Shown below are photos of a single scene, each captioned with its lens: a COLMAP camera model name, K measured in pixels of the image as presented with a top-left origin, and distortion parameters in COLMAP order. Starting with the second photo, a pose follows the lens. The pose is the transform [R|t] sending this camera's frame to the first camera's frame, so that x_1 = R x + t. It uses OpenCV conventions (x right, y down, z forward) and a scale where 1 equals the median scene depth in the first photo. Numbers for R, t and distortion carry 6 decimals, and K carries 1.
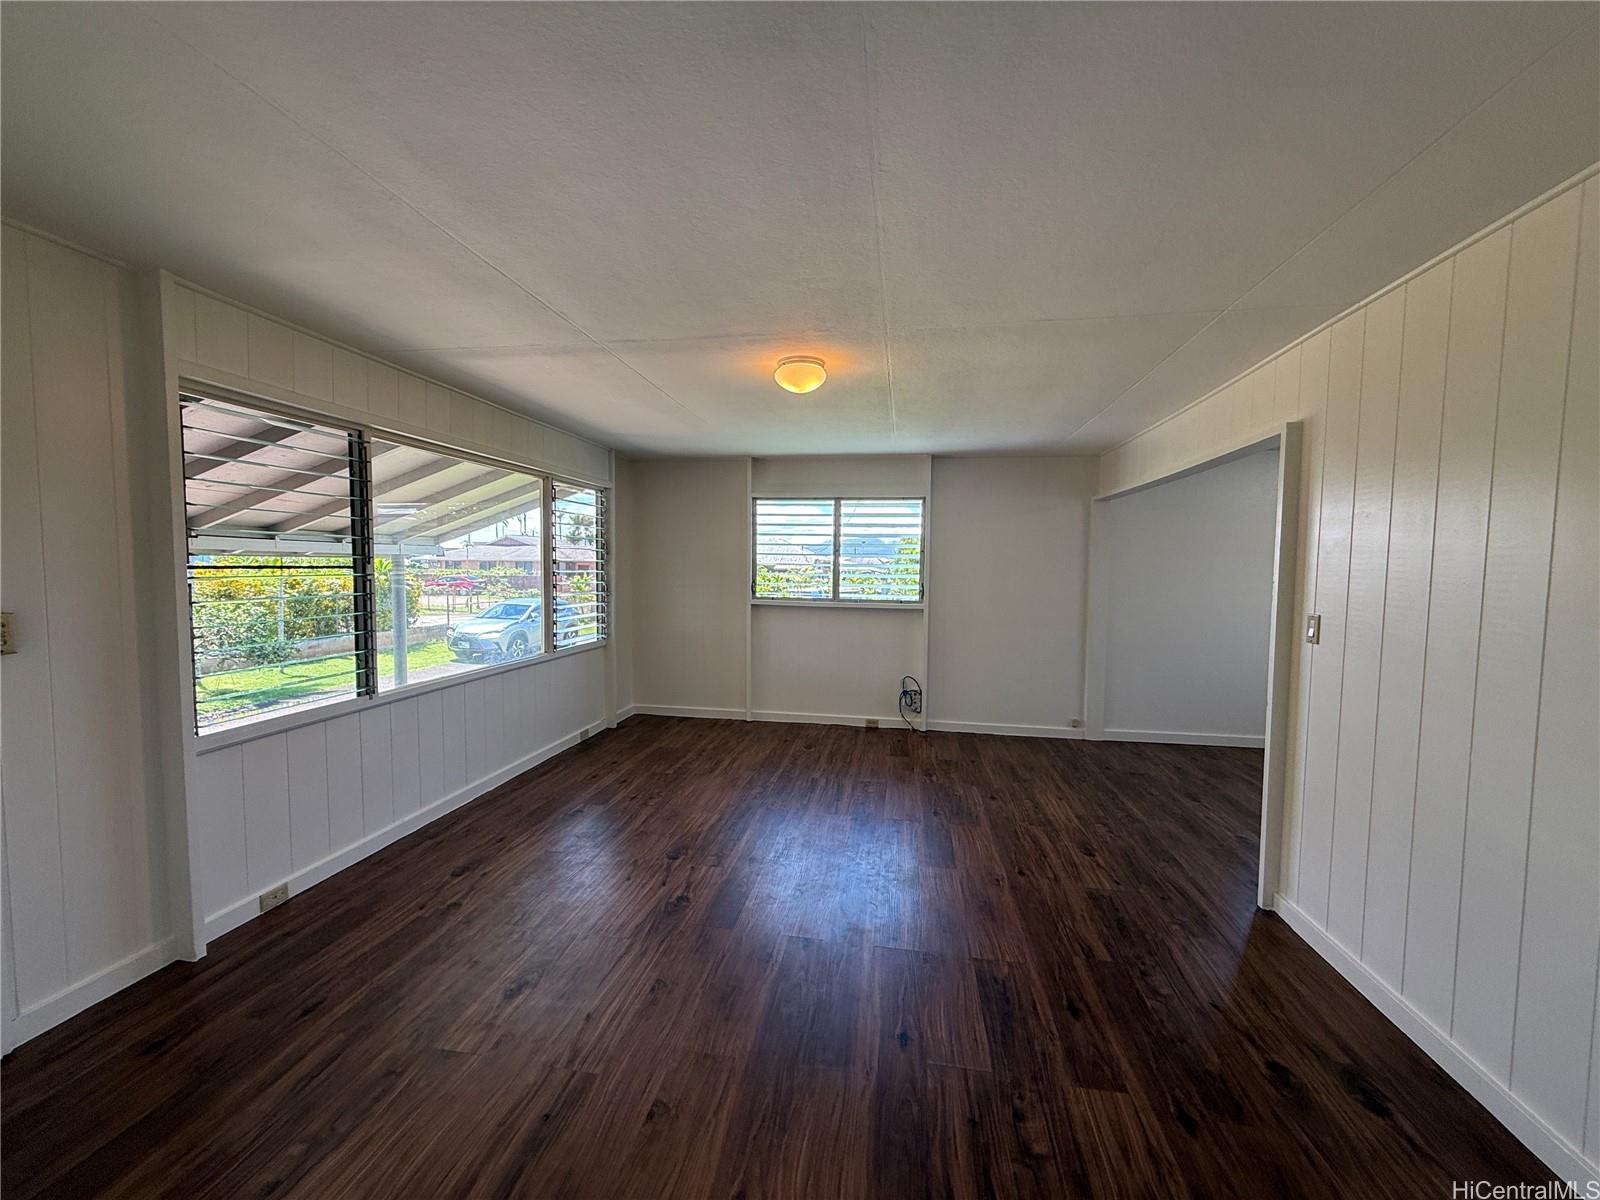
lens RADIAL K [[636.5, 0, 800.0], [0, 636.5, 600.0], [0, 0, 1]] dist [0.000420, -0.000058]
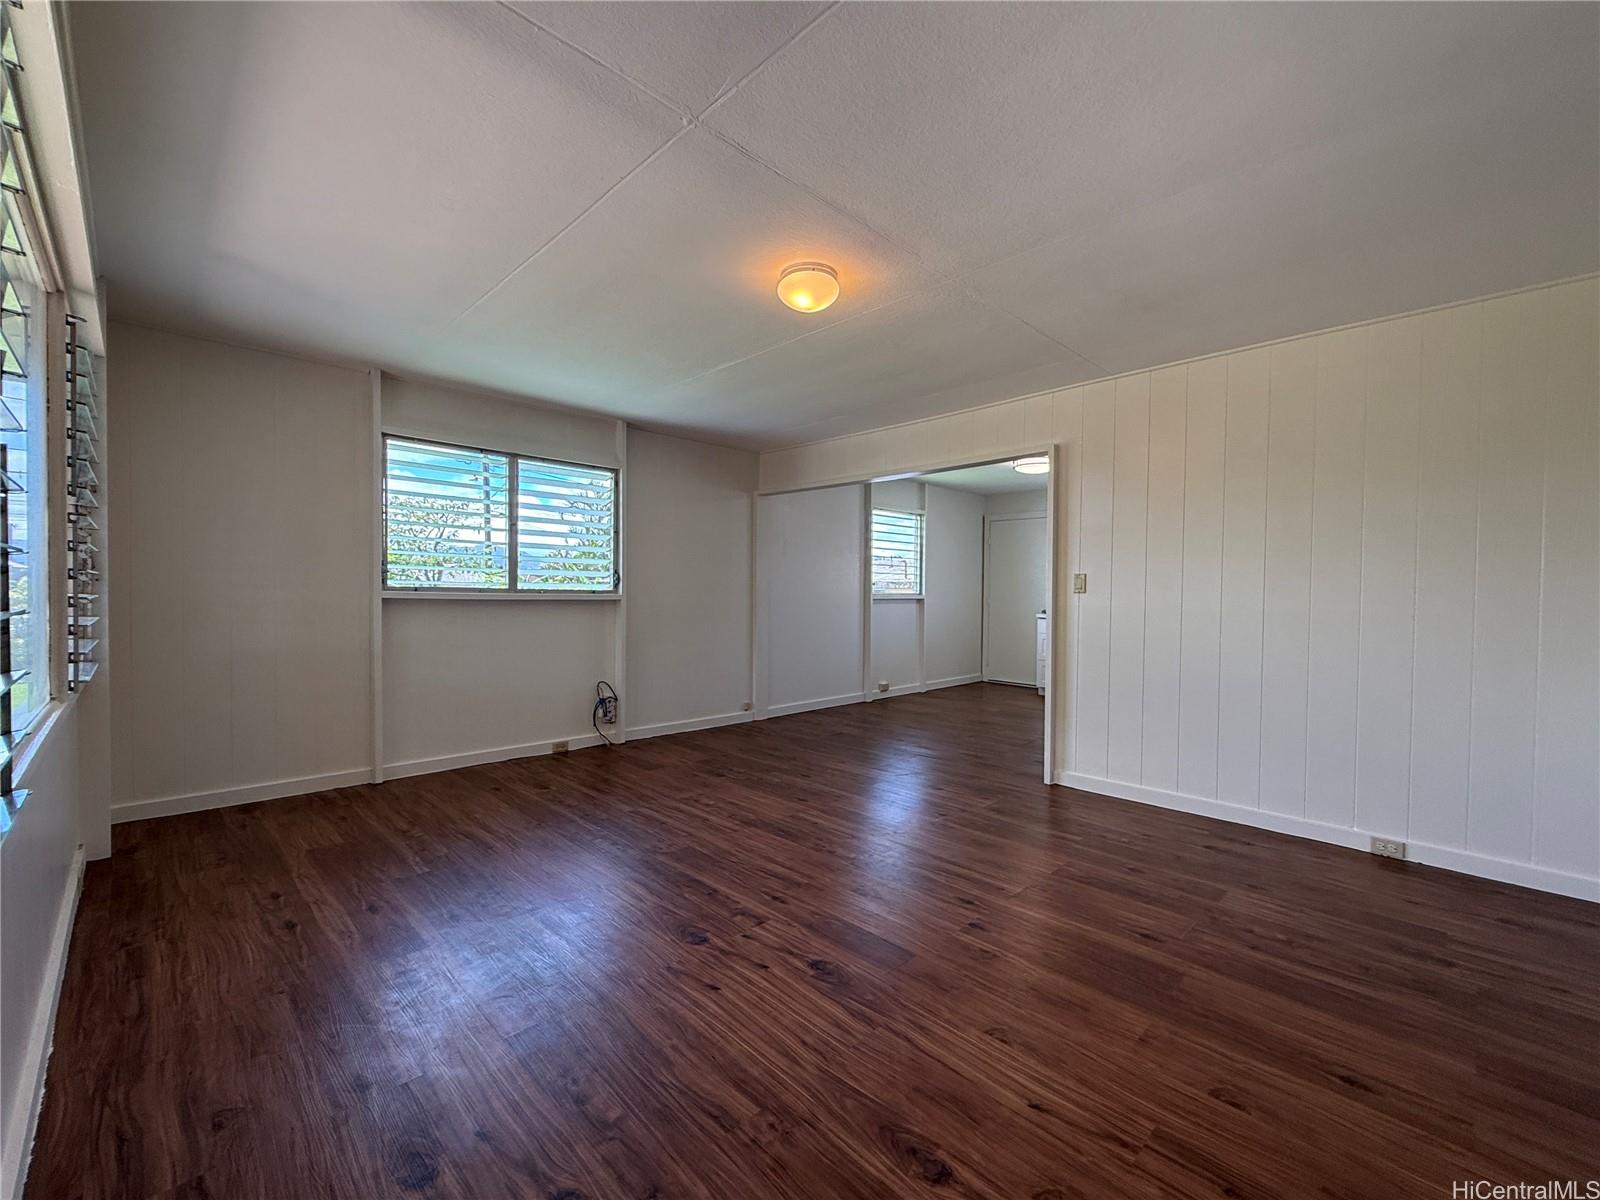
lens RADIAL K [[670.9, 0, 800.0], [0, 670.9, 600.0], [0, 0, 1]] dist [0.000959, -0.000229]
pose [[0.589440, -0.016691, 0.807640, -0.390127], [0.041416, 0.999096, -0.009579, 0.033085], [-0.806750, 0.039095, 0.589598, 0.272328]]
